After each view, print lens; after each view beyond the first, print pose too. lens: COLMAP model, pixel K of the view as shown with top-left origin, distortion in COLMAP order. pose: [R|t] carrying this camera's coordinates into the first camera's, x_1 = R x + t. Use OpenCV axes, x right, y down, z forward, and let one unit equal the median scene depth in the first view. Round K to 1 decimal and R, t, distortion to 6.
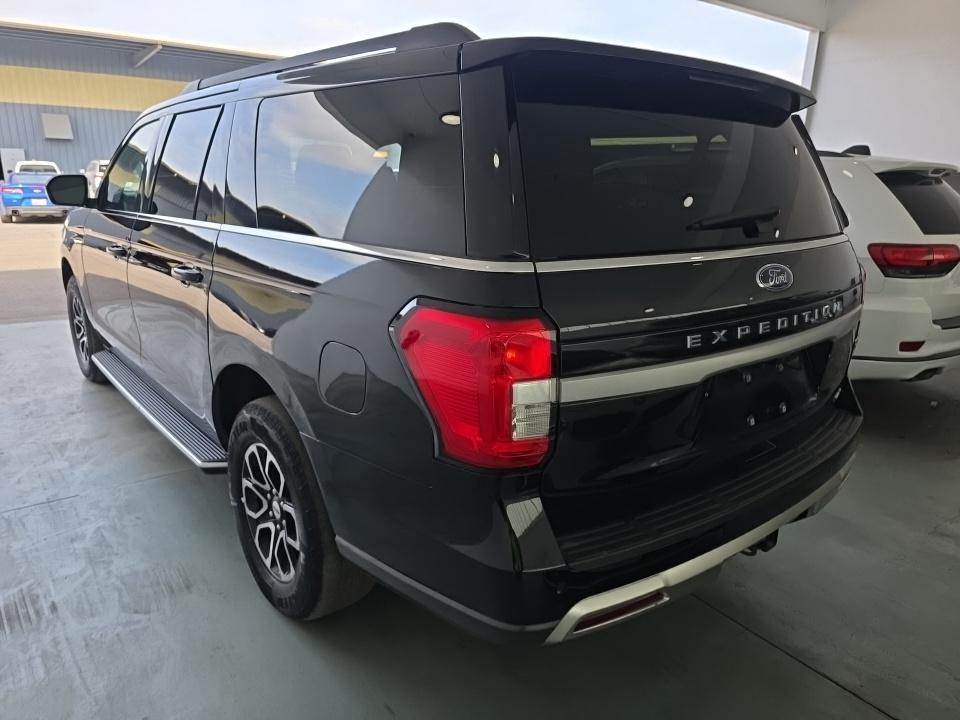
lens RADIAL K [[533.2, 0, 469.1], [0, 533.2, 361.5], [0, 0, 1]] dist [0.026955, -0.001631]
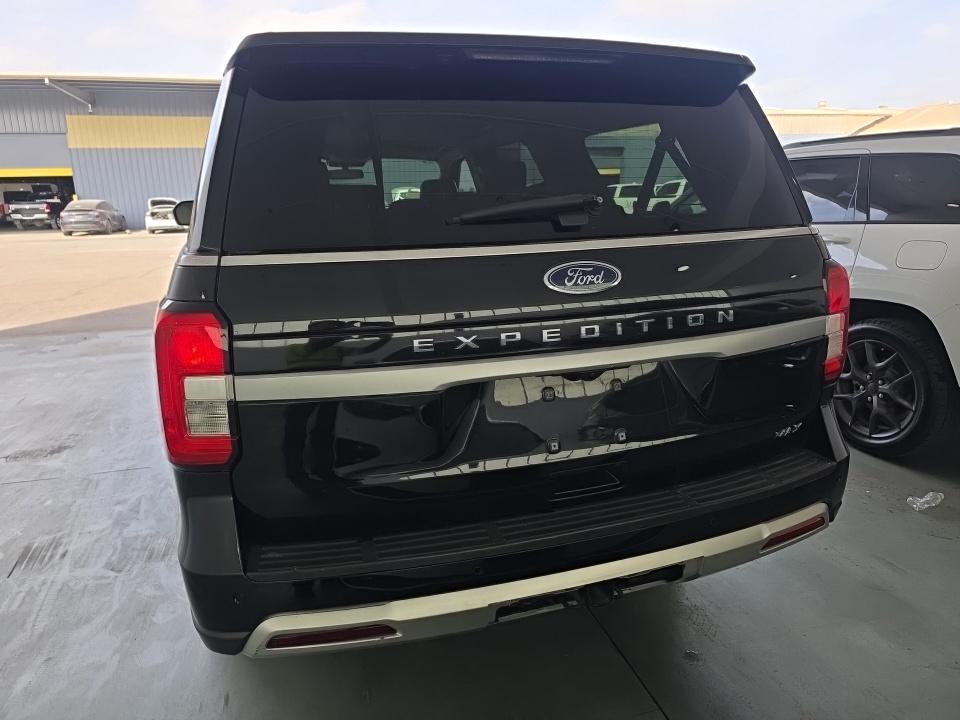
lens RADIAL K [[533.2, 0, 469.1], [0, 533.2, 361.5], [0, 0, 1]] dist [0.026955, -0.001631]
pose [[0.954616, 0.047029, -0.294103, 0.680967], [-0.055967, 0.998189, -0.022042, 0.002552], [0.292534, 0.037502, 0.955519, 0.158768]]
